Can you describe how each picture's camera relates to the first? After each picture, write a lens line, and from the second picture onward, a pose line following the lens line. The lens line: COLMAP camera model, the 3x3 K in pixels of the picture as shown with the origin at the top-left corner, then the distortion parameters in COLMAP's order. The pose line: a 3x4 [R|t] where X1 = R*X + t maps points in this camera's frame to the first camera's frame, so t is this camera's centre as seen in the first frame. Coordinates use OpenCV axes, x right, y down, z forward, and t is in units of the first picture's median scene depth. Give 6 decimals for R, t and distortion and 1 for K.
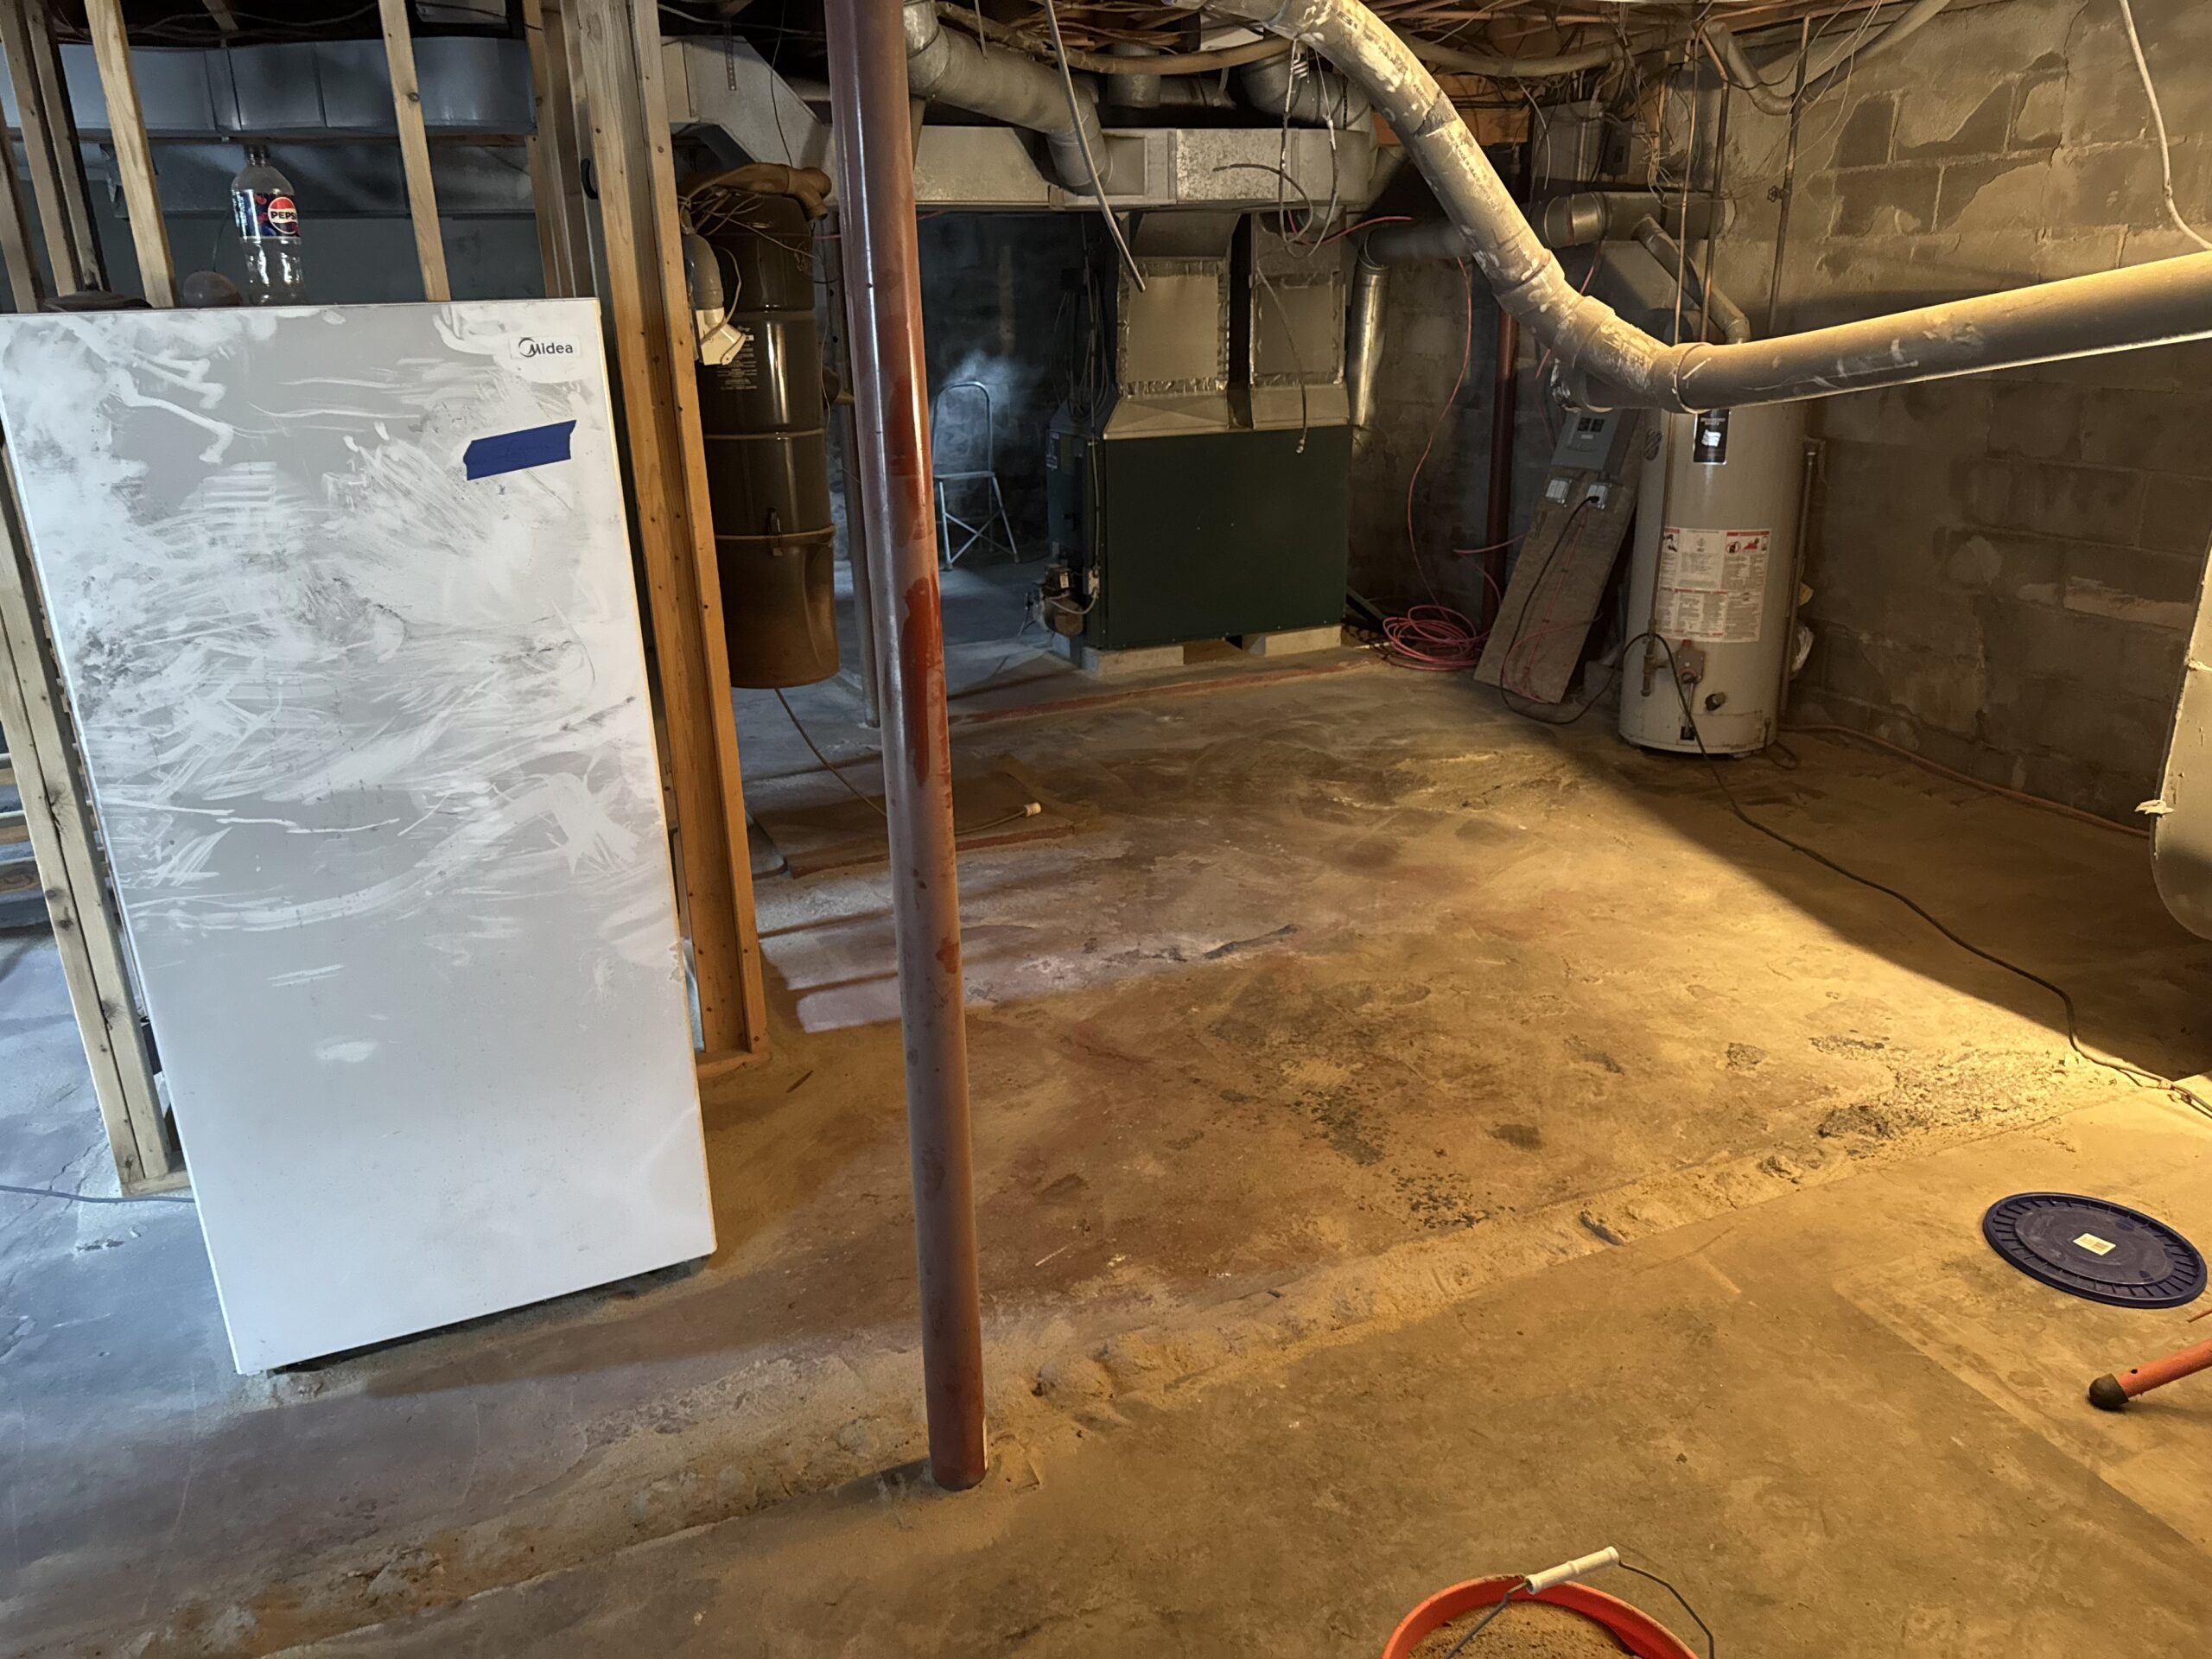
lens RADIAL K [[1572.2, 0, 1106.0], [0, 1572.2, 829.5], [0, 0, 1]] dist [0.046474, -0.057434]
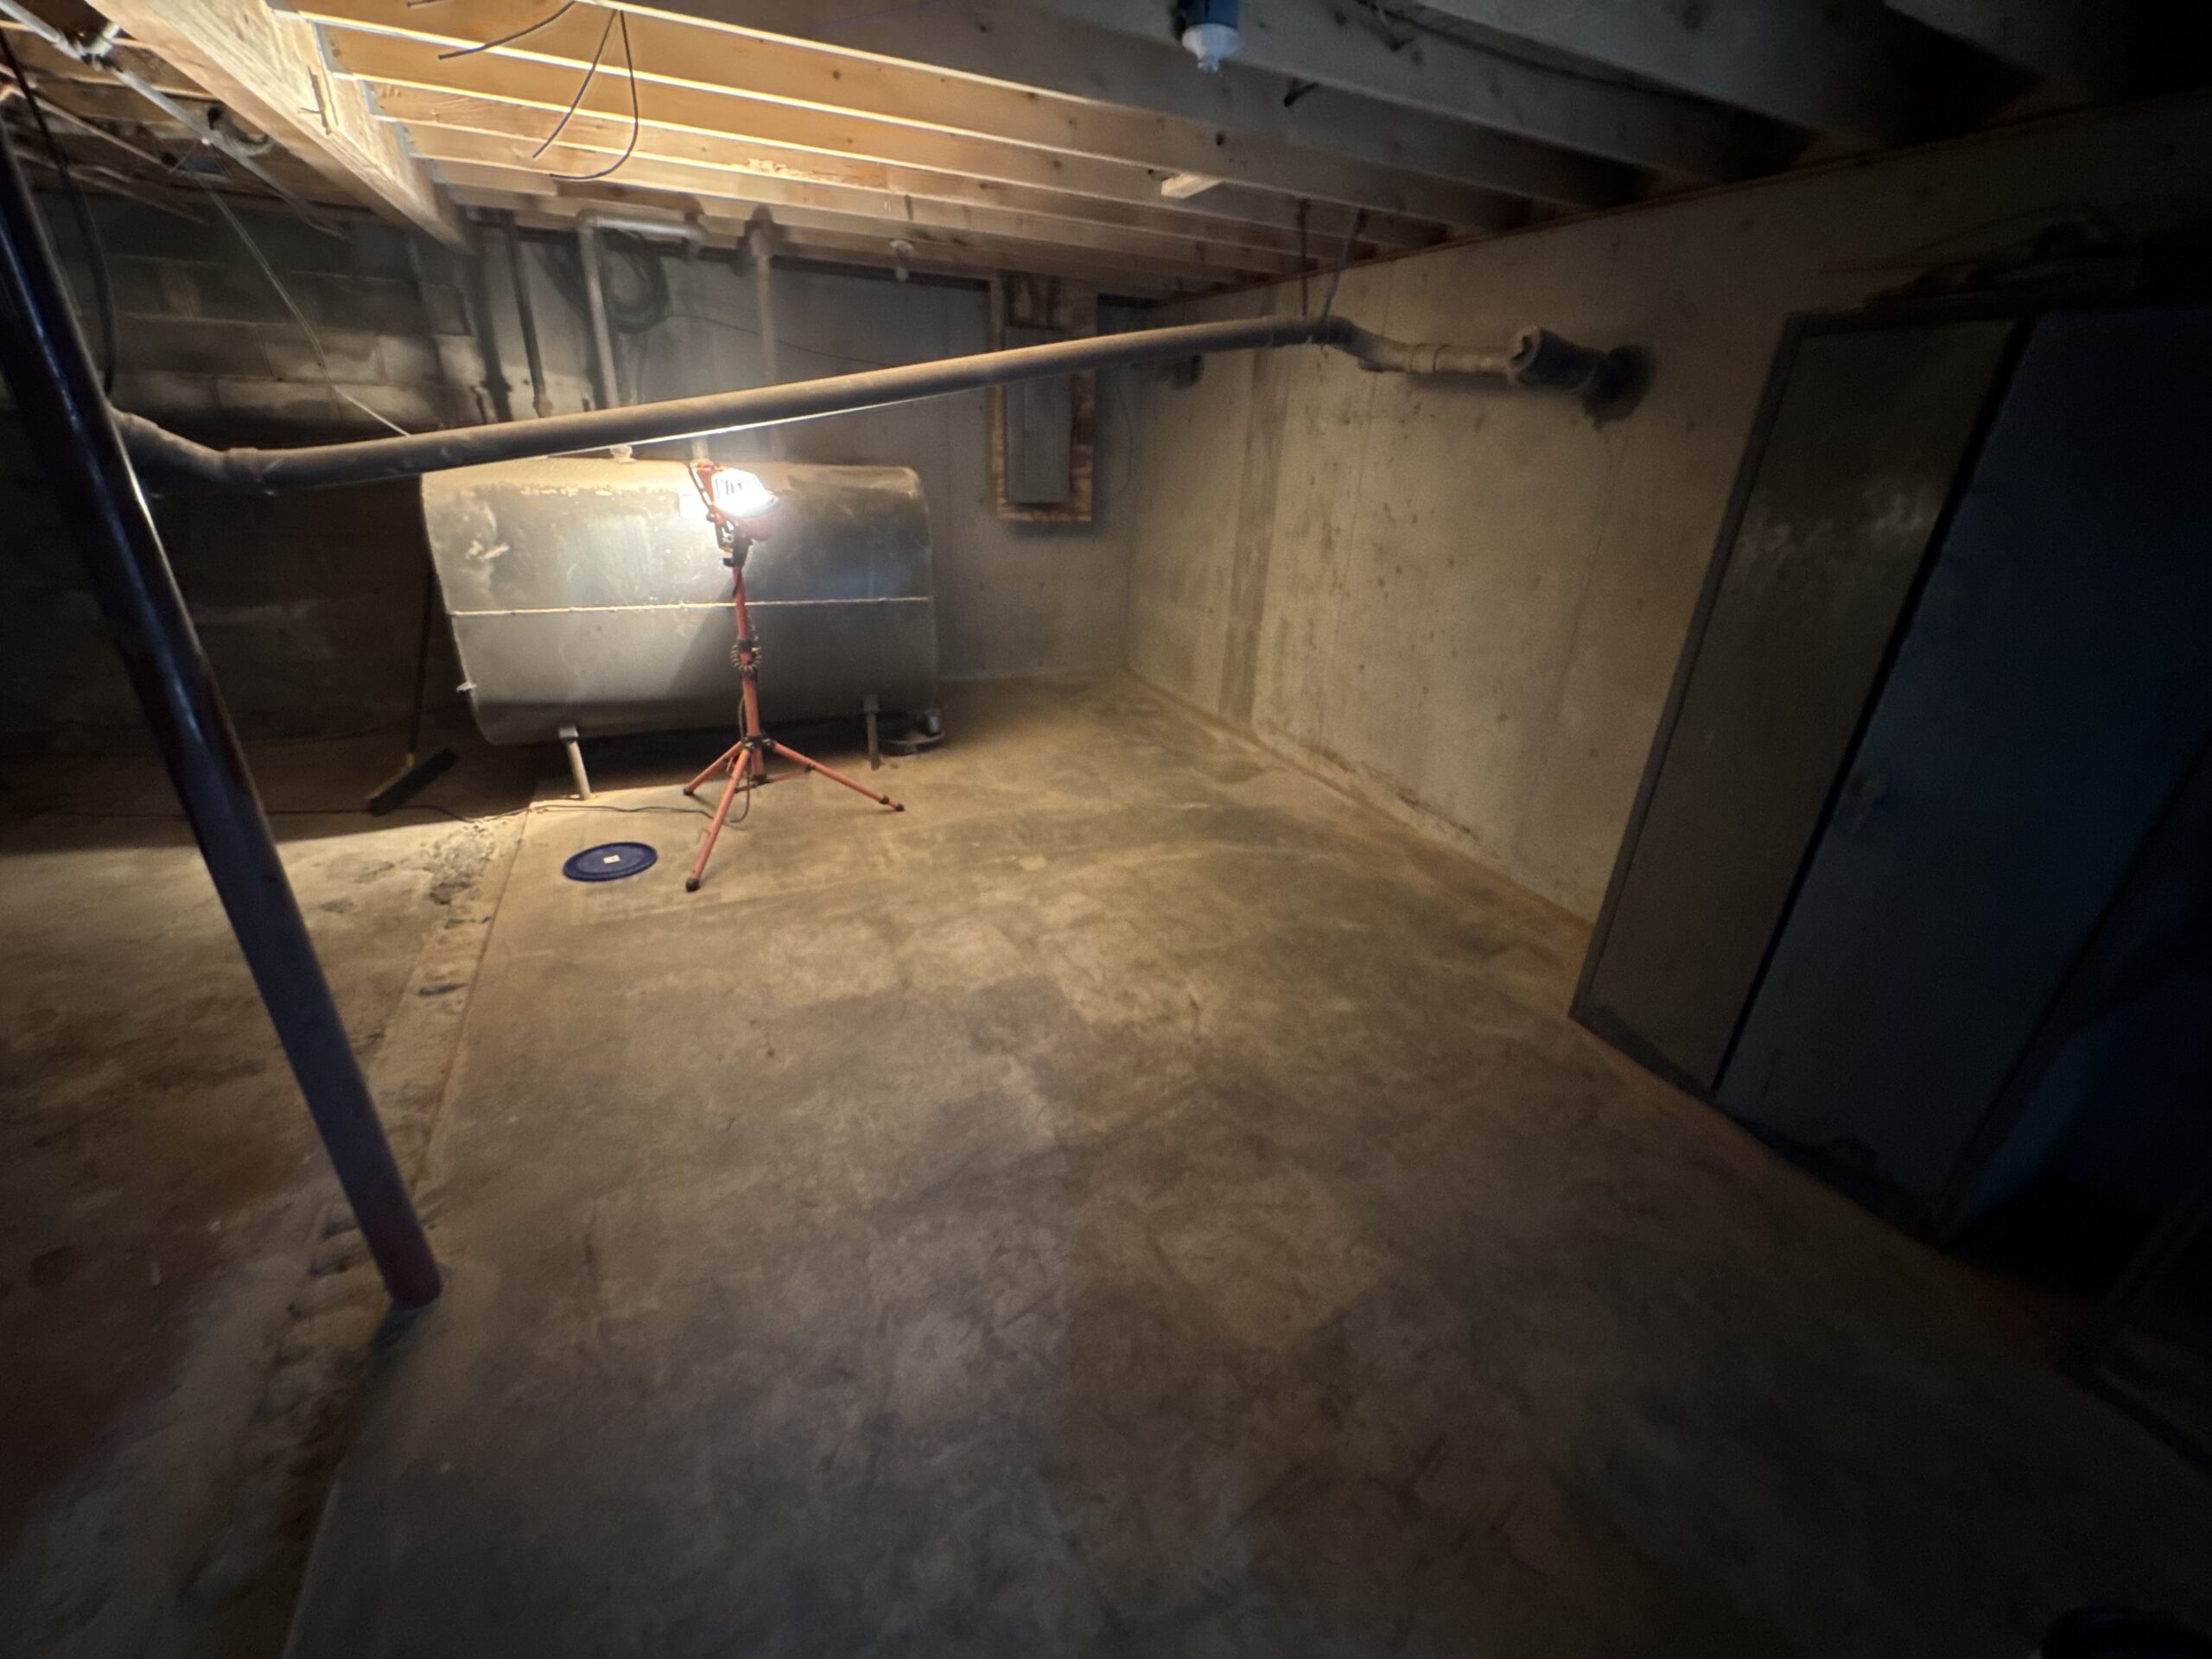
lens RADIAL K [[890.1, 0, 1106.0], [0, 890.1, 829.5], [0, 0, 1]] dist [-0.000389, -0.000239]
pose [[-0.051294, -0.388195, 0.920149, -0.617122], [0.286644, 0.876872, 0.385916, -0.071833], [-0.956663, 0.283550, 0.066295, 0.236342]]
